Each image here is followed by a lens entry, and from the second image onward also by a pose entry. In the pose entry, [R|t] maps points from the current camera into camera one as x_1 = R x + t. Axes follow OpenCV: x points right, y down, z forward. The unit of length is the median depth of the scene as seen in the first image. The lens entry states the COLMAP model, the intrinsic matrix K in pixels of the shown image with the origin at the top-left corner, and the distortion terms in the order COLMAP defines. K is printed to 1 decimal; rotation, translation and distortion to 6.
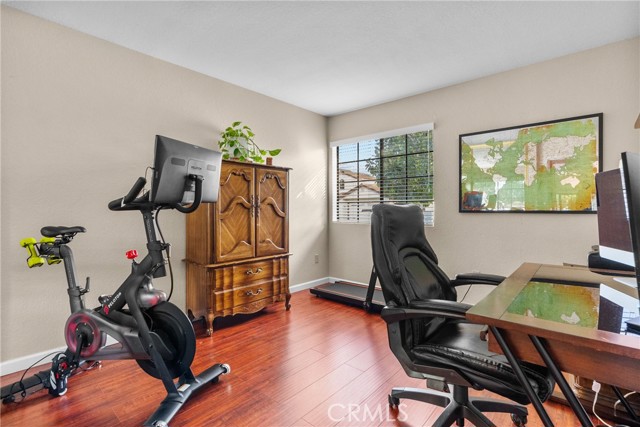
lens RADIAL K [[290.8, 0, 324.5], [0, 290.8, 211.6], [0, 0, 1]] dist [-0.002817, 0.000440]
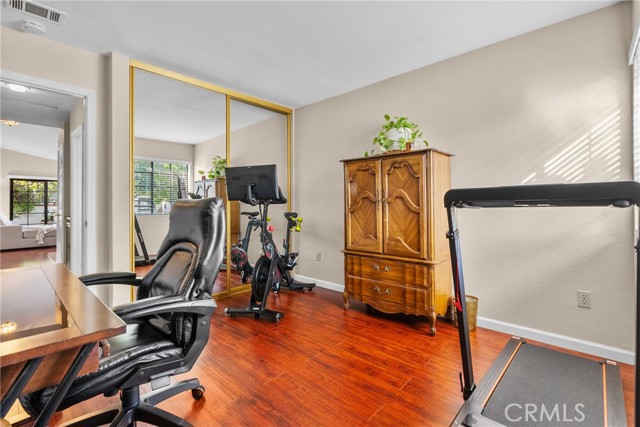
lens RADIAL K [[294.3, 0, 322.8], [0, 294.3, 202.5], [0, 0, 1]] dist [-0.003117, 0.000160]
pose [[-0.001117, 0.003892, -0.999992, 0.718039], [0.002503, 0.999989, 0.003889, -0.014866], [0.999996, -0.002498, -0.001127, 0.804050]]
